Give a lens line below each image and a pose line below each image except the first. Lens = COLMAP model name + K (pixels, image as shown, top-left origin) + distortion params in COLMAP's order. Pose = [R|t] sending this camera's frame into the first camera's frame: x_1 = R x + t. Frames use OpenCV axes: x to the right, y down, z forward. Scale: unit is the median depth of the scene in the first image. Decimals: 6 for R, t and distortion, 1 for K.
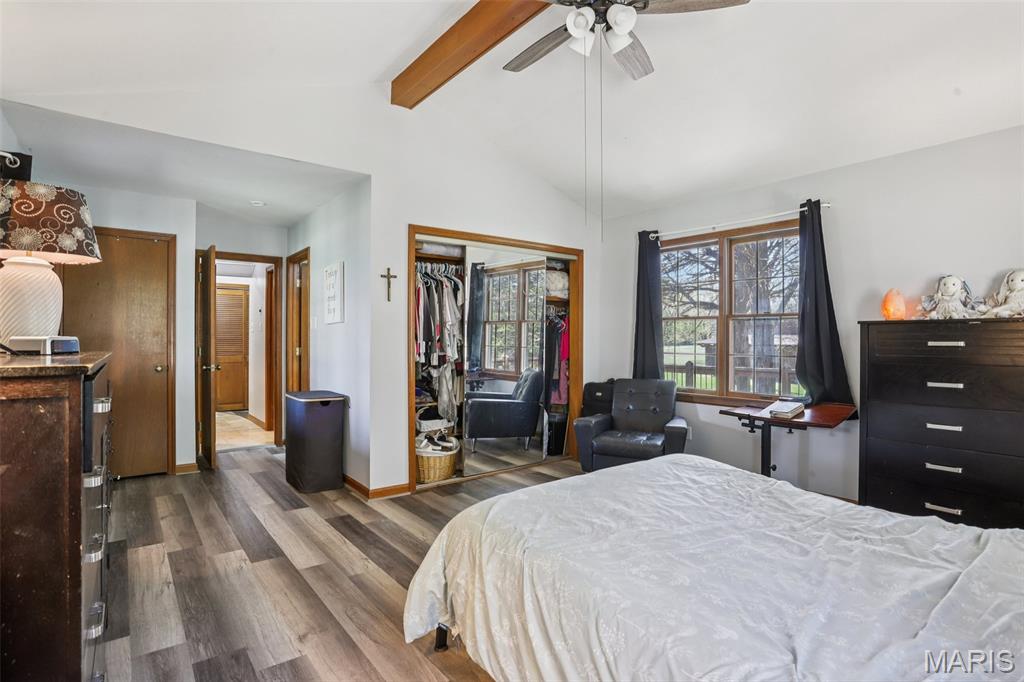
lens RADIAL K [[506.6, 0, 505.7], [0, 506.6, 340.7], [0, 0, 1]] dist [-0.029123, 0.006321]
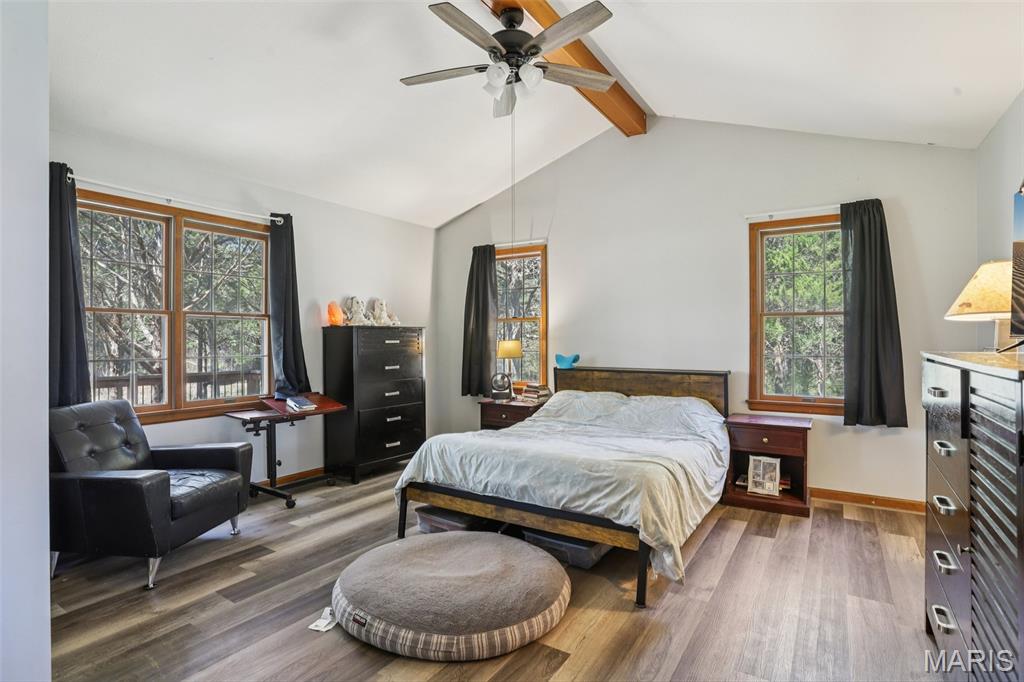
lens RADIAL K [[506.6, 0, 505.9], [0, 506.6, 339.2], [0, 0, 1]] dist [-0.029123, 0.006321]
pose [[-0.318511, 0.004333, 0.947909, -0.585349], [0.008256, 0.999964, -0.001797, 0.002644], [-0.947883, 0.007254, -0.318535, 0.861473]]
